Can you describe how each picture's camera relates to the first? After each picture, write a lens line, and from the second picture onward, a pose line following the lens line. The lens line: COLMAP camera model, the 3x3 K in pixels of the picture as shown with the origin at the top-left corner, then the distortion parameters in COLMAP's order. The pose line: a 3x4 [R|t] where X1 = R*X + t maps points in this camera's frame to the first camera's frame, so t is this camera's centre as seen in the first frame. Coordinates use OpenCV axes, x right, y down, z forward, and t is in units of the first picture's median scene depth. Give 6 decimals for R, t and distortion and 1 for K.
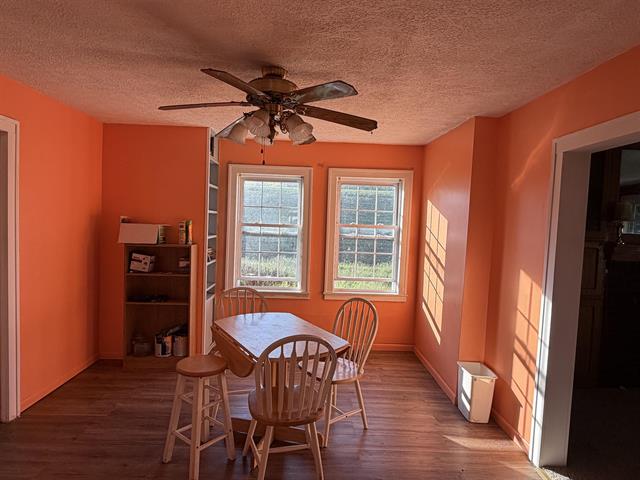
lens RADIAL K [[388.4, 0, 315.2], [0, 388.4, 242.3], [0, 0, 1]] dist [-0.000317, -0.002346]
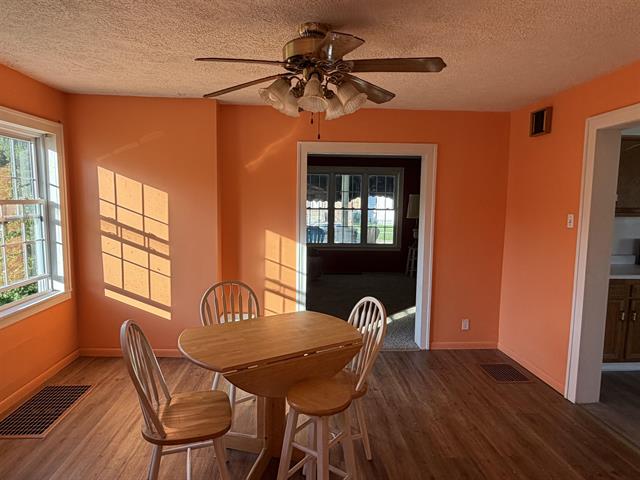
lens RADIAL K [[388.4, 0, 317.6], [0, 388.4, 239.4], [0, 0, 1]] dist [-0.000317, -0.002346]
pose [[-0.026595, -0.137092, 0.990201, -0.591033], [0.037489, 0.989718, 0.138032, -0.056012], [-0.998943, 0.040793, -0.021182, 0.596441]]
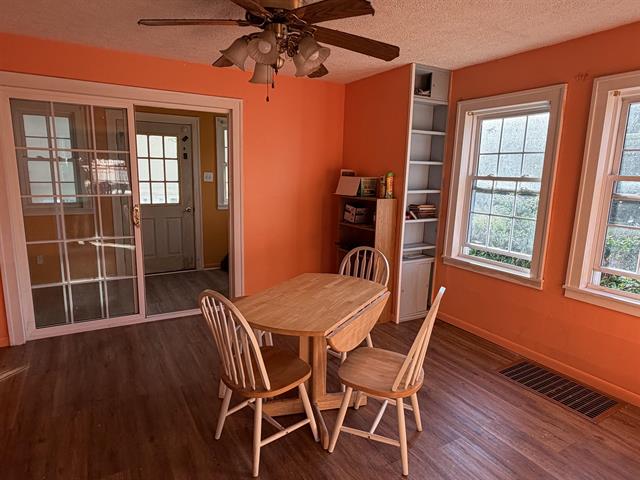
lens RADIAL K [[388.4, 0, 315.9], [0, 388.4, 240.6], [0, 0, 1]] dist [-0.000317, -0.002346]
pose [[0.466331, 0.134381, -0.874344, 0.425425], [-0.048065, 0.990783, 0.126642, -0.004236], [0.883304, -0.017031, 0.468492, 0.393284]]
